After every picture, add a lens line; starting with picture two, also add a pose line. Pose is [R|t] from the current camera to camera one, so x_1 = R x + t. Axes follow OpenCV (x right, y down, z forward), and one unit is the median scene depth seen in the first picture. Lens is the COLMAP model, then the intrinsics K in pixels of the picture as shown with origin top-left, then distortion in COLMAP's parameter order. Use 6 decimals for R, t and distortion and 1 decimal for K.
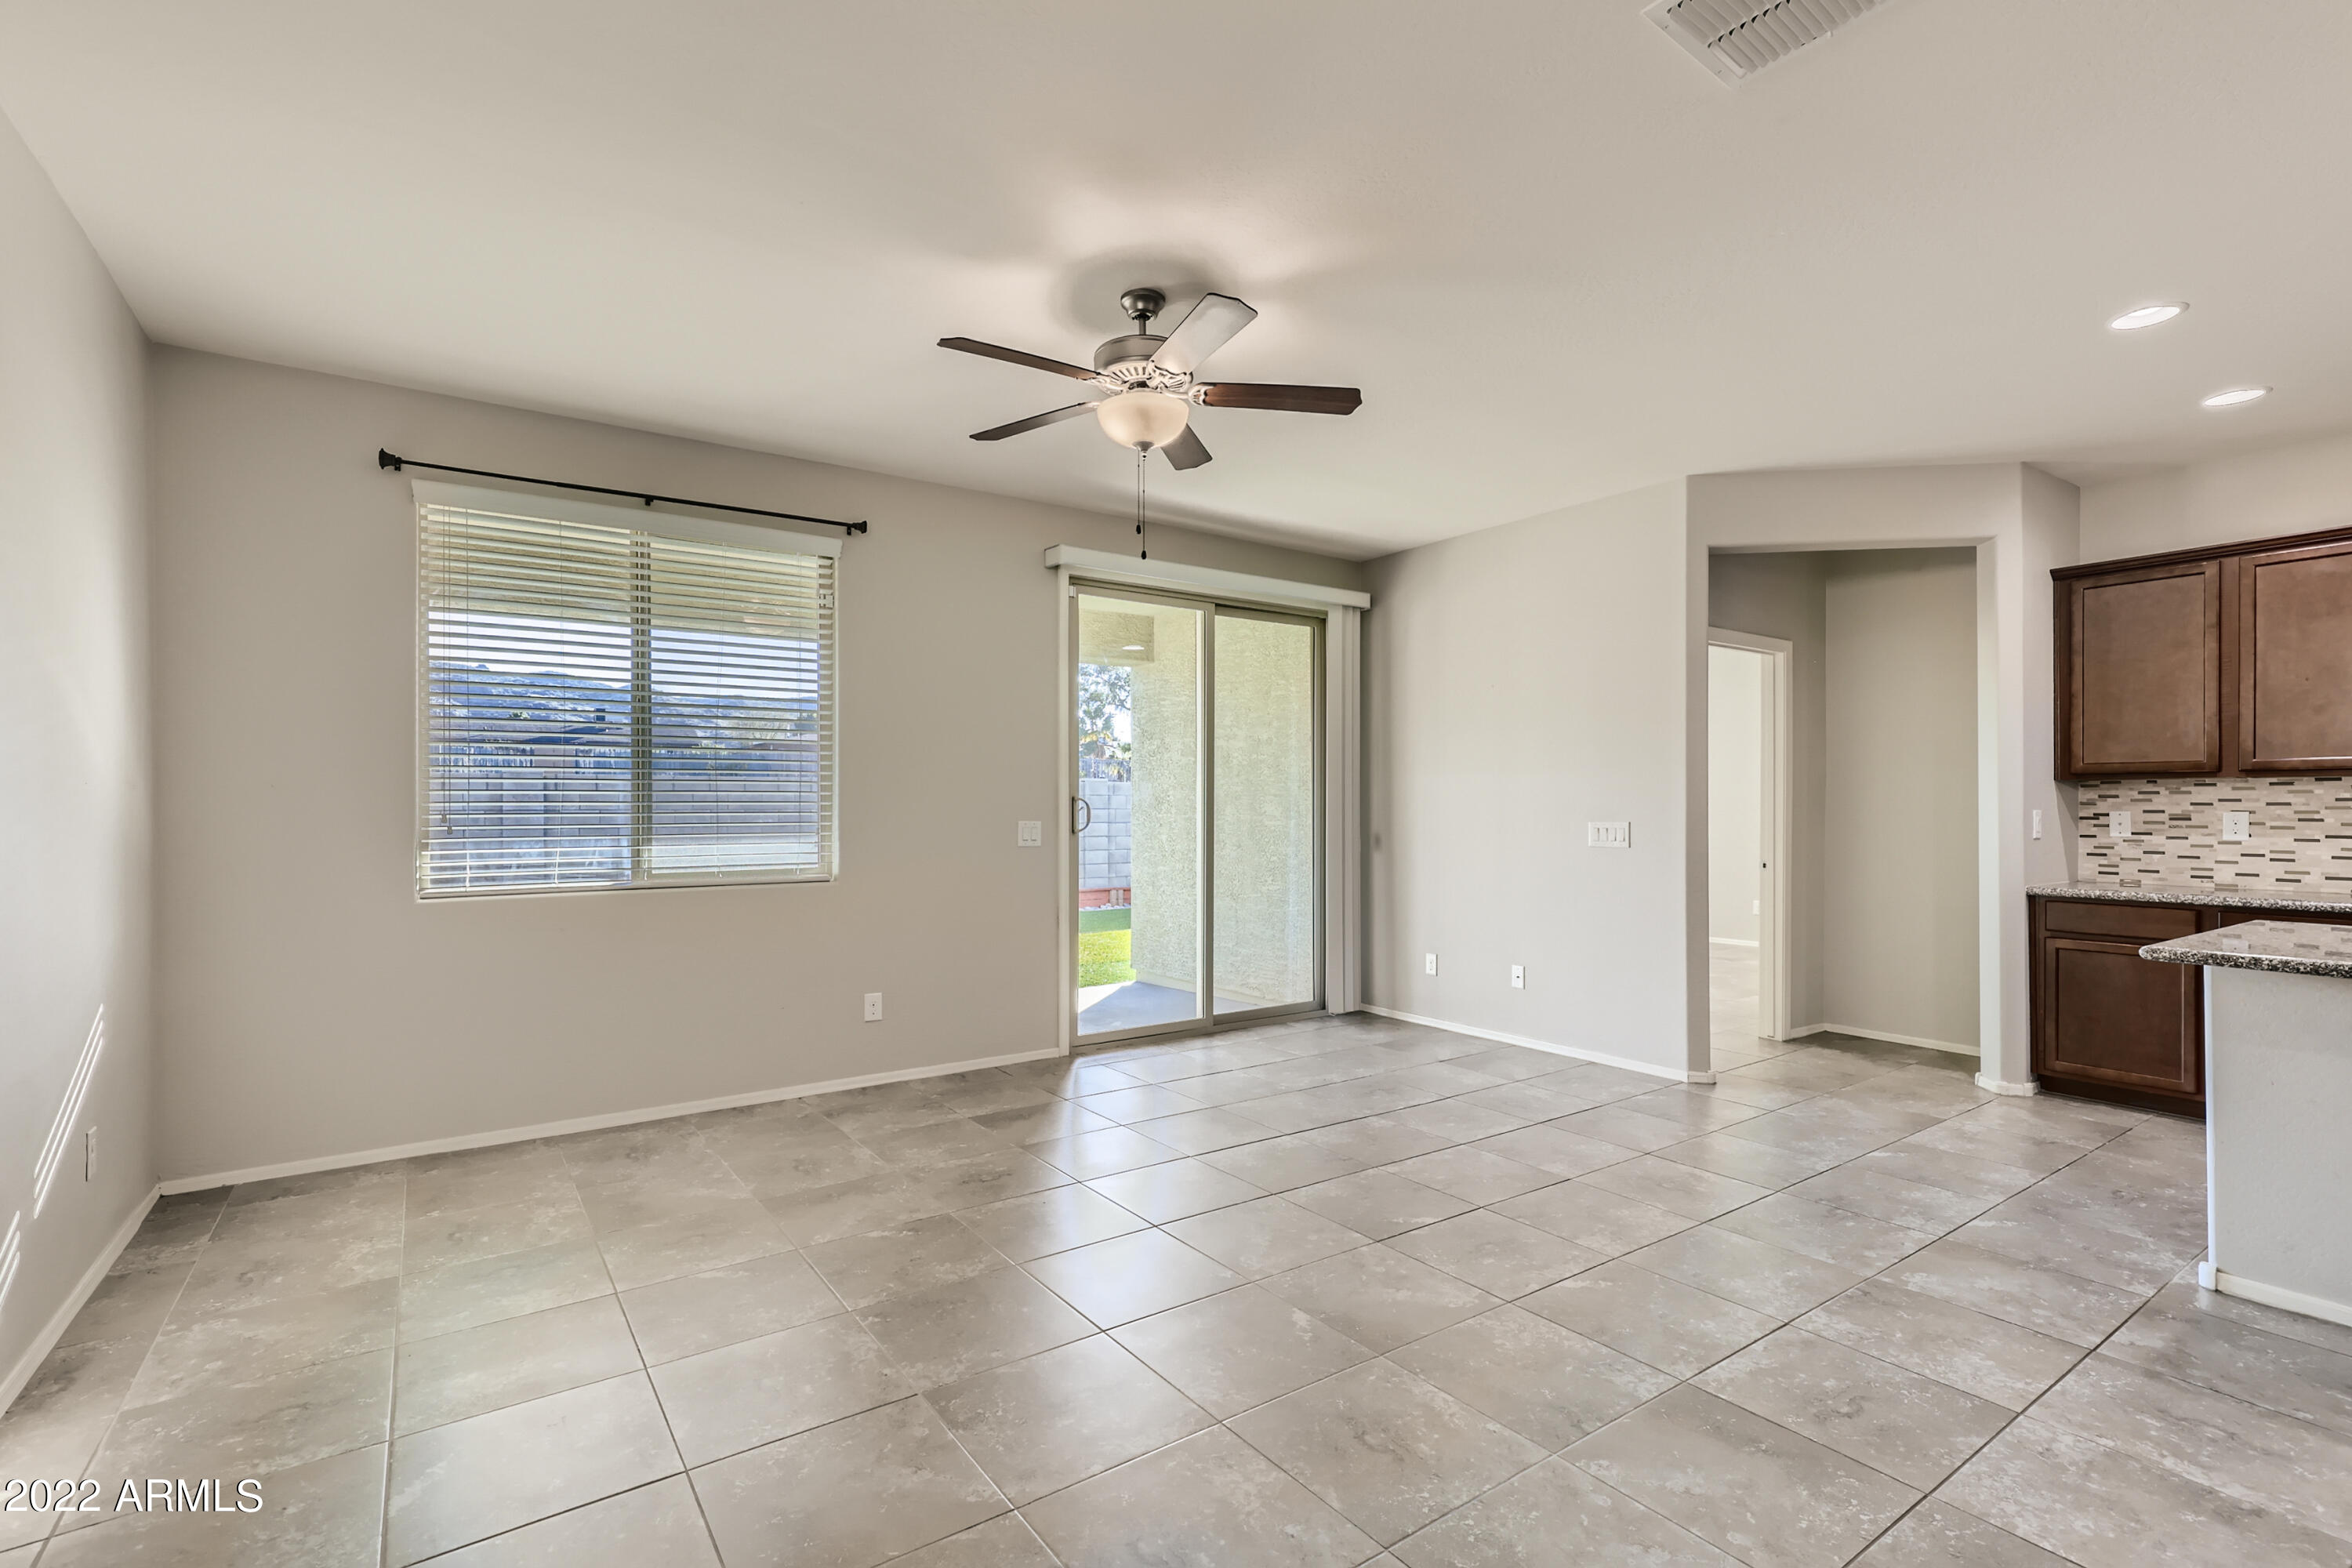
lens RADIAL K [[1071.7, 0, 1175.9], [0, 1071.7, 801.0], [0, 0, 1]] dist [0.003664, 0.002173]
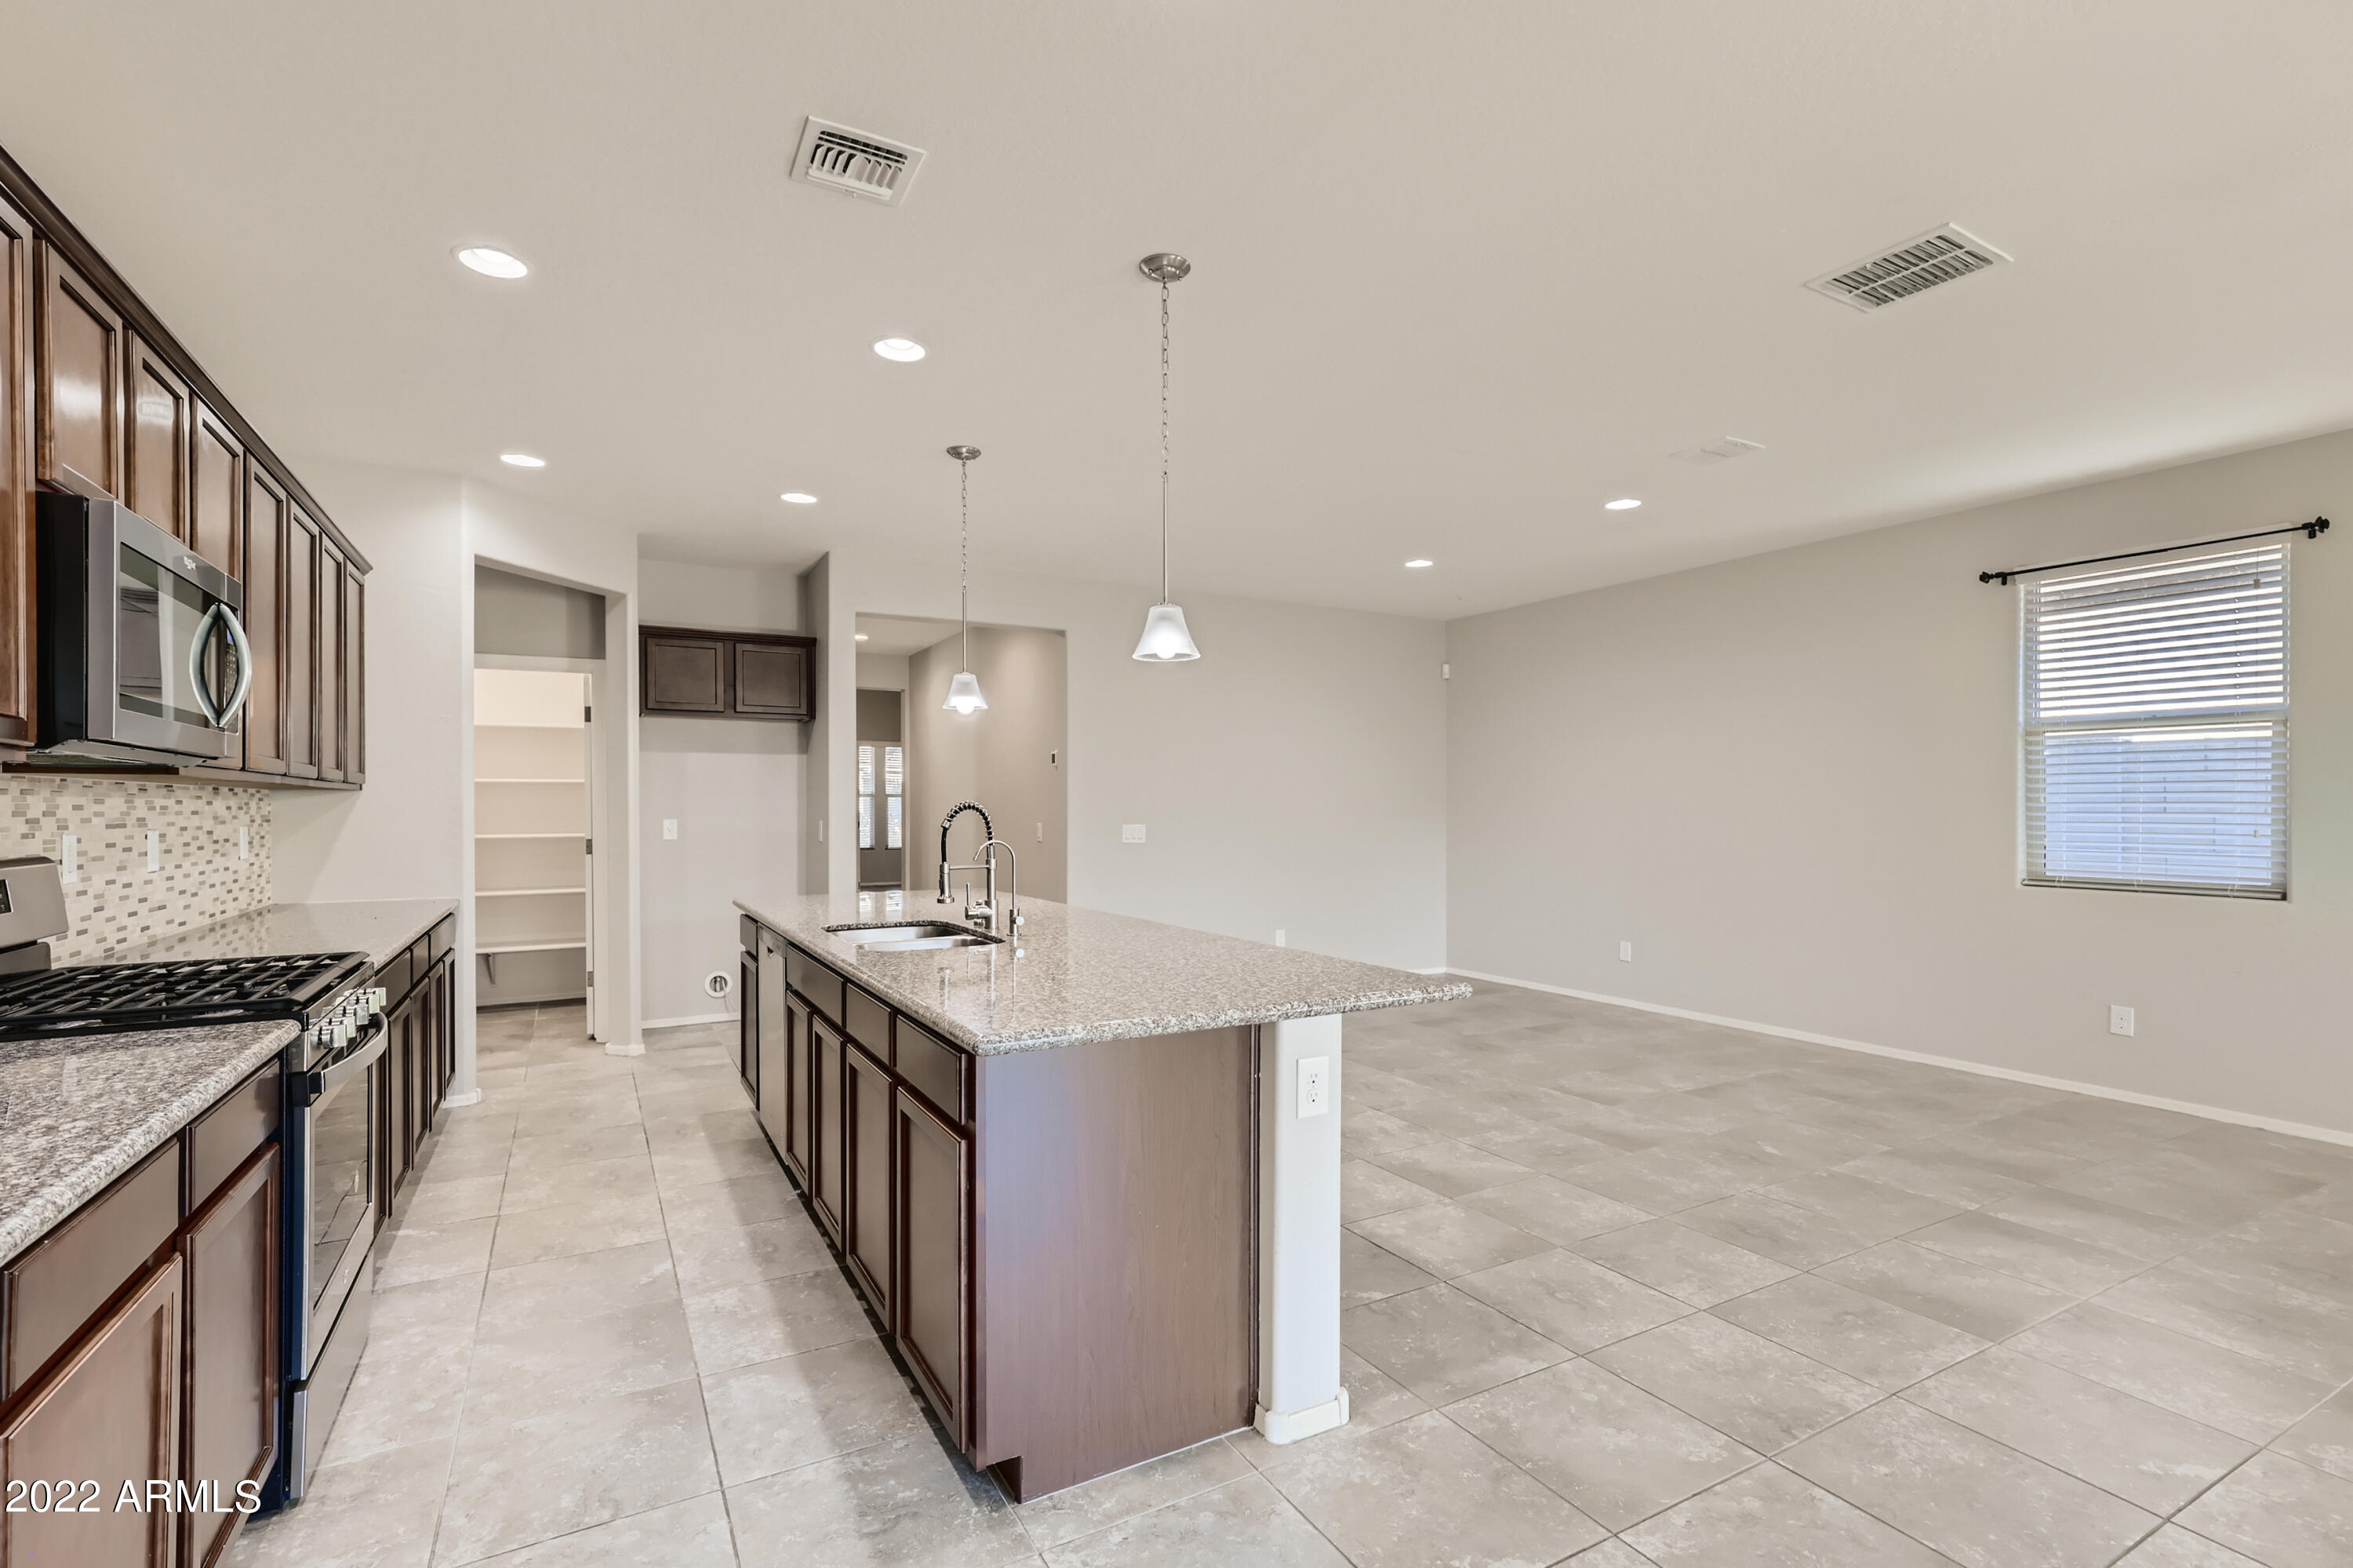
lens RADIAL K [[1072.2, 0, 1175.6], [0, 1072.2, 805.8], [0, 0, 1]] dist [0.003664, 0.002173]
pose [[-0.994934, 0.005471, 0.100381, 0.732486], [0.003761, 0.999845, -0.017216, -0.000153], [-0.100460, -0.016751, -0.994800, 1.340908]]
